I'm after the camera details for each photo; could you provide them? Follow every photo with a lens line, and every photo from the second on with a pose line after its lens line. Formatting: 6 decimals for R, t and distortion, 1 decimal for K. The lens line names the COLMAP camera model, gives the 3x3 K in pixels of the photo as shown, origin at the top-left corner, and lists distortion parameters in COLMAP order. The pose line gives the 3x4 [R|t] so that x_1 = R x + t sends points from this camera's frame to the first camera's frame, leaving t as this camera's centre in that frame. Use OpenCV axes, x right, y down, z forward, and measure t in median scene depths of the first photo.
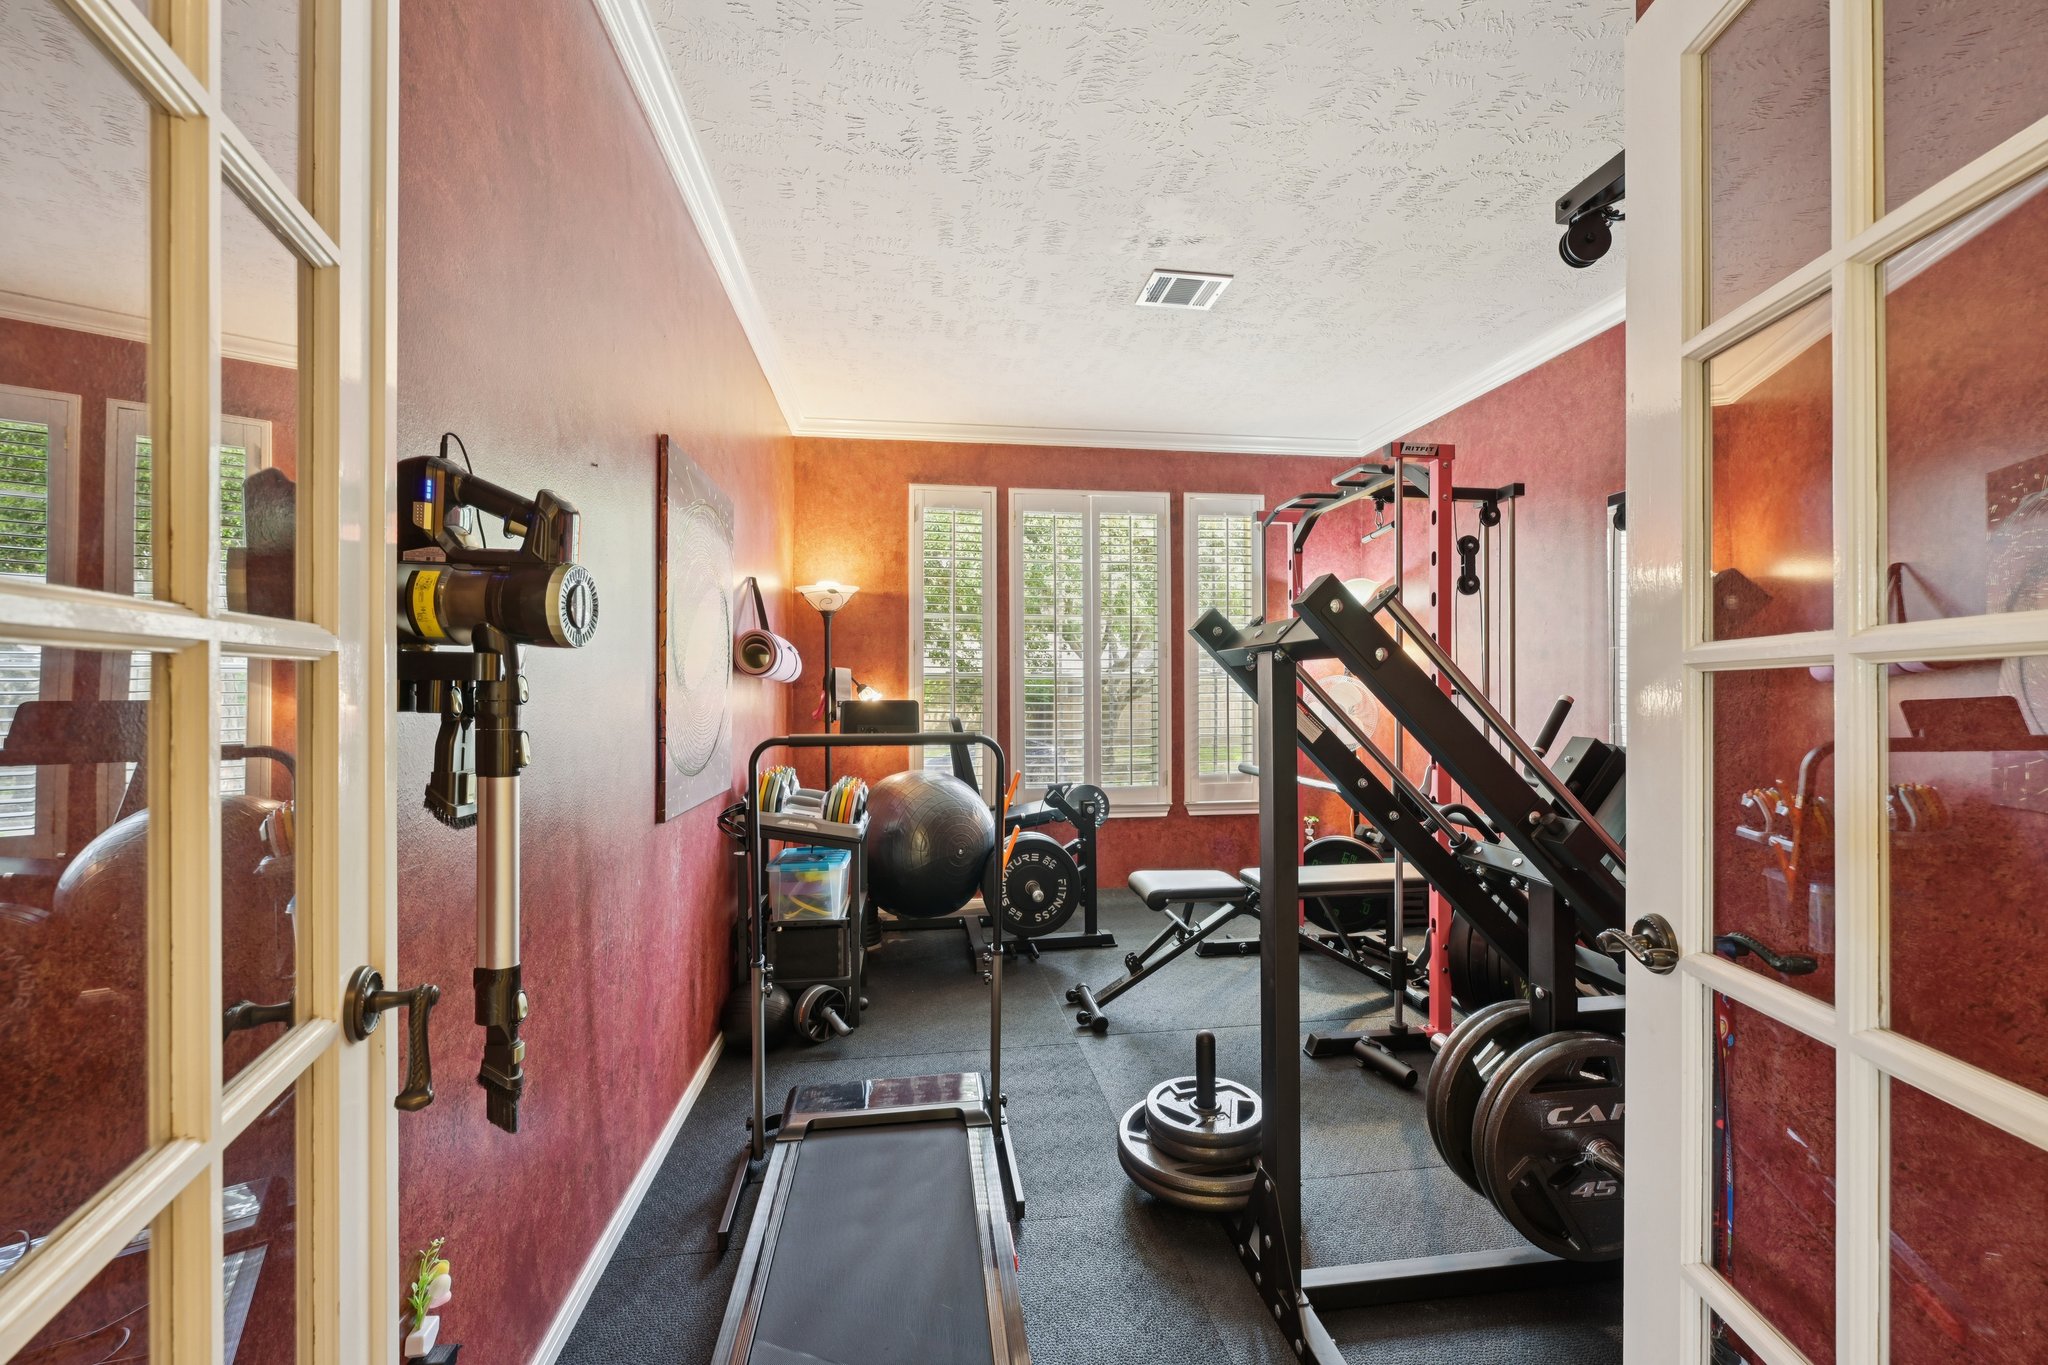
lens RADIAL K [[814.2, 0, 1026.3], [0, 814.2, 691.3], [0, 0, 1]] dist [-0.000854, 0.000102]
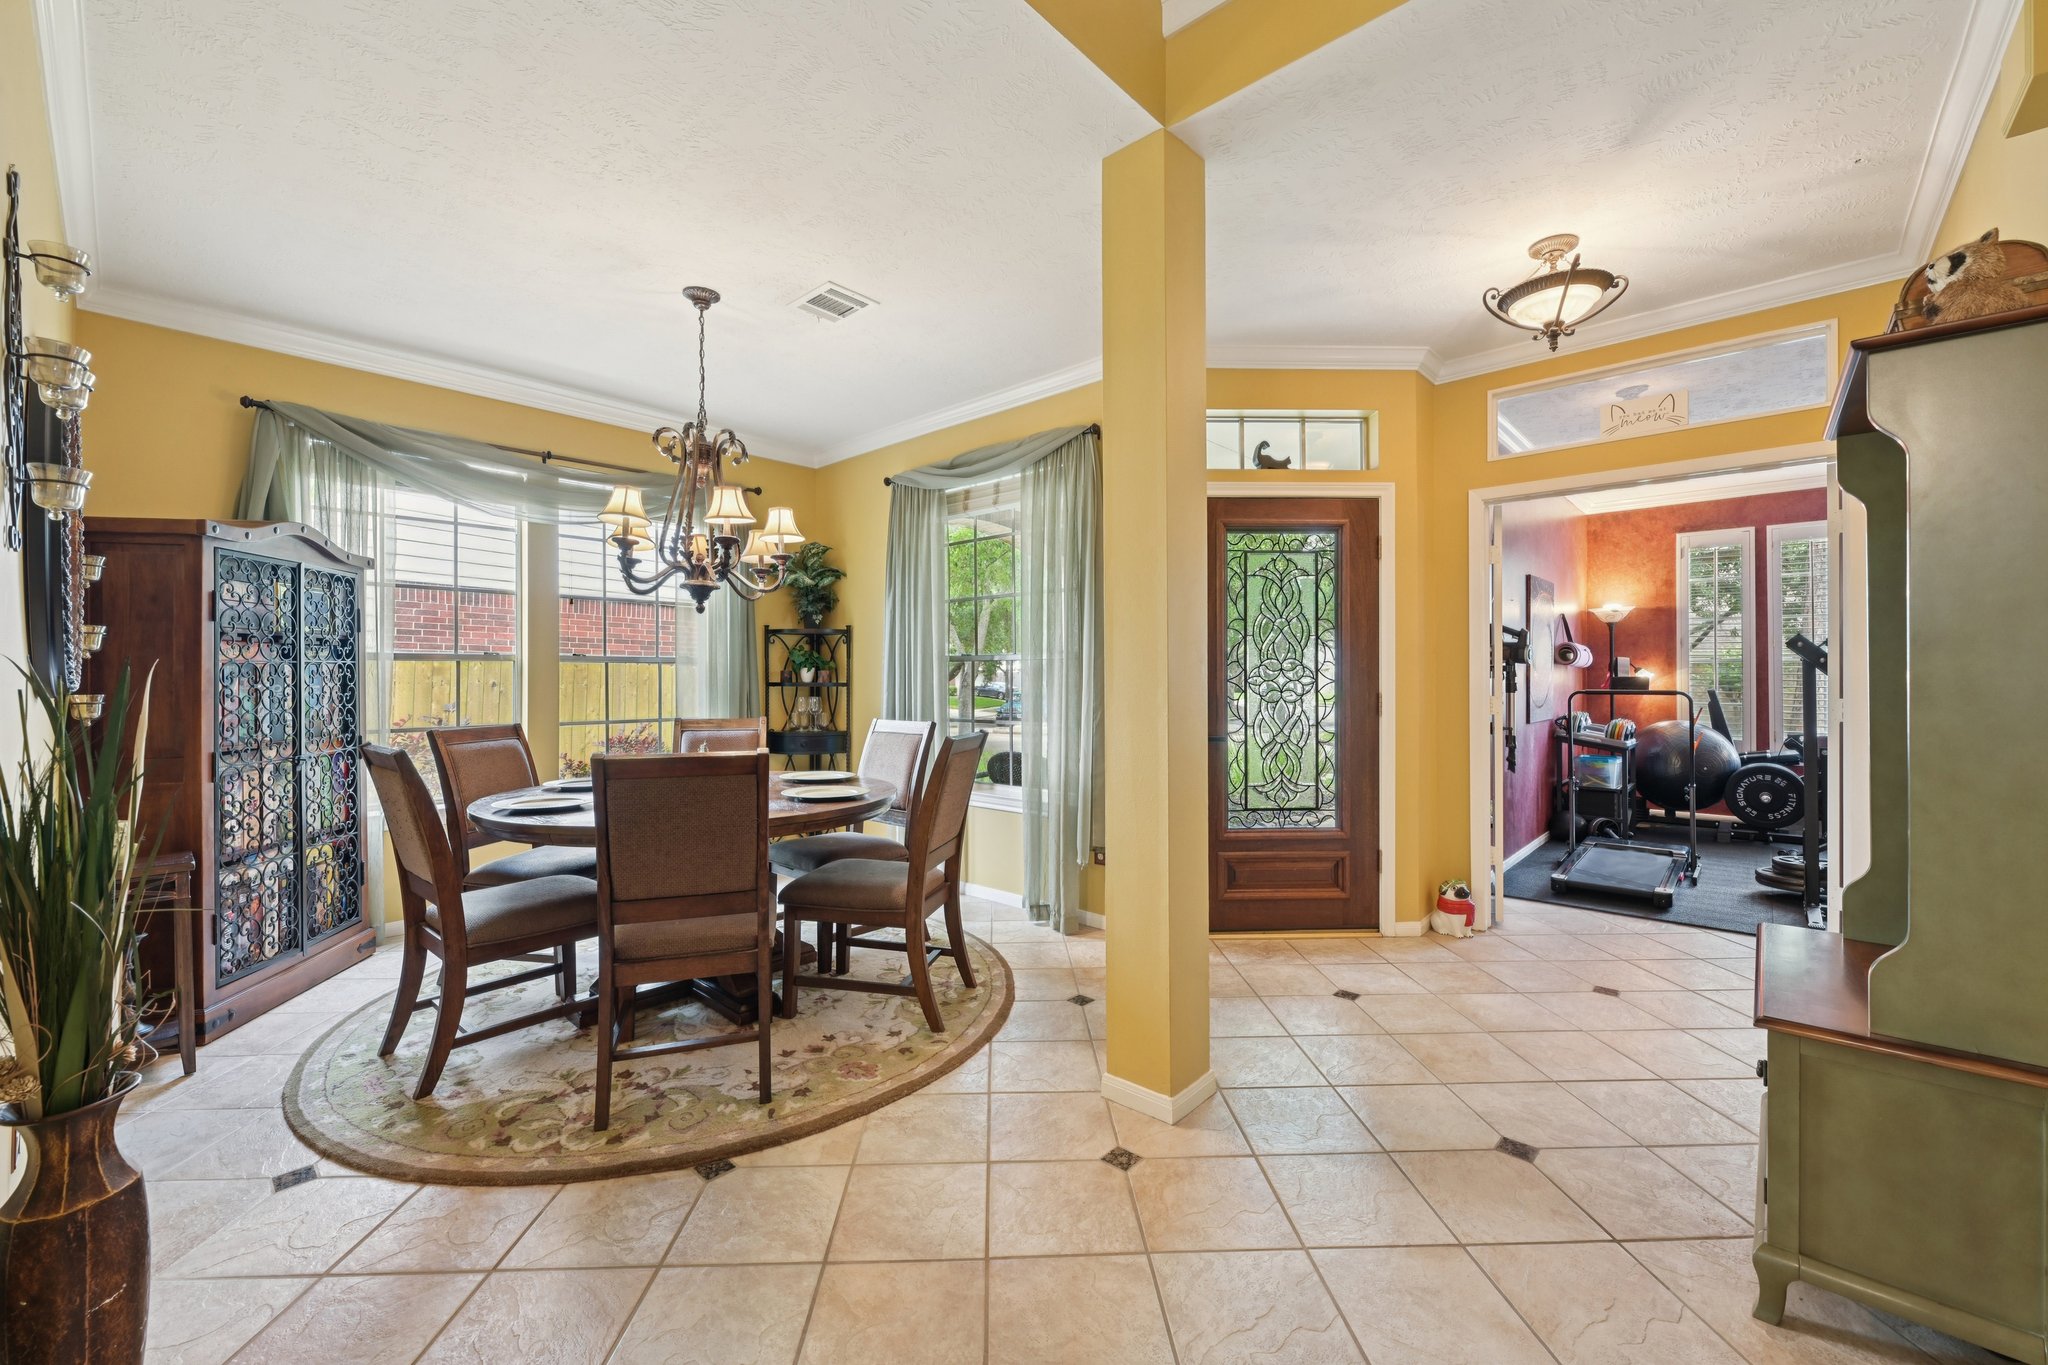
lens RADIAL K [[814.2, 0, 1028.1], [0, 814.2, 674.9], [0, 0, 1]] dist [-0.000854, 0.000102]
pose [[0.638018, -0.001283, -0.770020, 0.277224], [0.005236, 0.999983, 0.002672, -0.004814], [0.770003, -0.005737, 0.638014, -0.982874]]
